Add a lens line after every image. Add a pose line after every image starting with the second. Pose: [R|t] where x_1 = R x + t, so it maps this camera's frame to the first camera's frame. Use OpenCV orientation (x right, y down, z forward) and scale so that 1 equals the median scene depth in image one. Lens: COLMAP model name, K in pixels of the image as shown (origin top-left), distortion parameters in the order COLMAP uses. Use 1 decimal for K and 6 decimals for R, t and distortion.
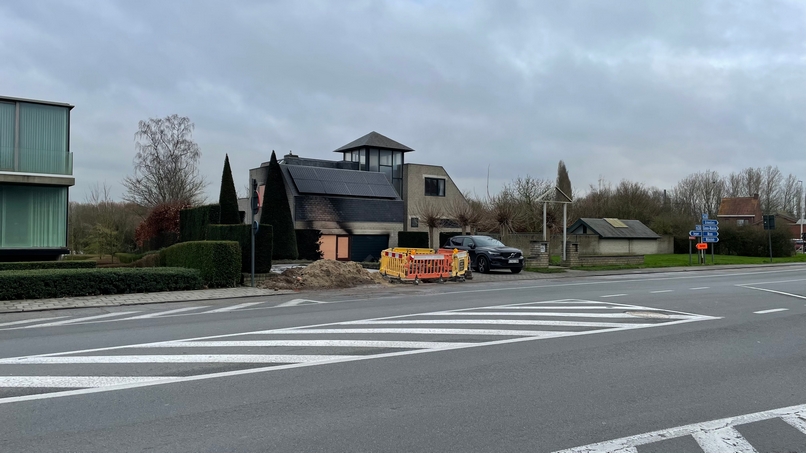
lens RADIAL K [[585.5, 0, 403.0], [0, 585.5, 226.5], [0, 0, 1]] dist [0.008131, 0.002938]
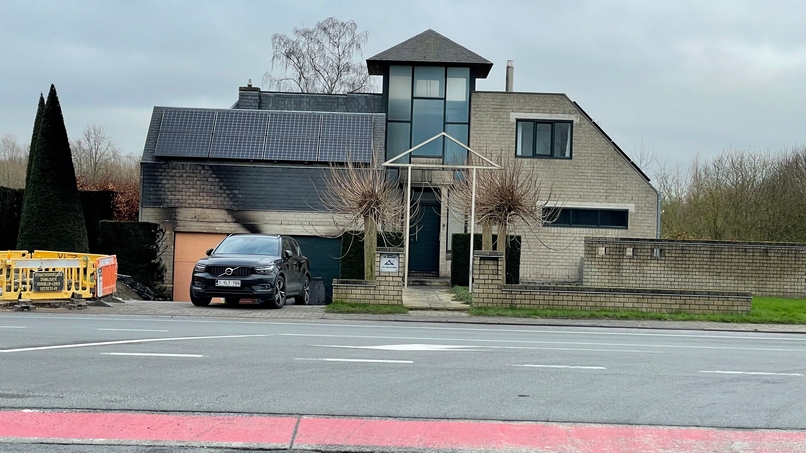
lens RADIAL K [[1297.3, 0, 403.0], [0, 1297.3, 226.5], [0, 0, 1]] dist [-0.000430, -0.007385]
pose [[0.815750, 0.009664, -0.578324, 0.701919], [-0.014402, 0.999890, -0.003607, 0.009058], [0.578226, 0.011272, 0.815799, 0.125664]]
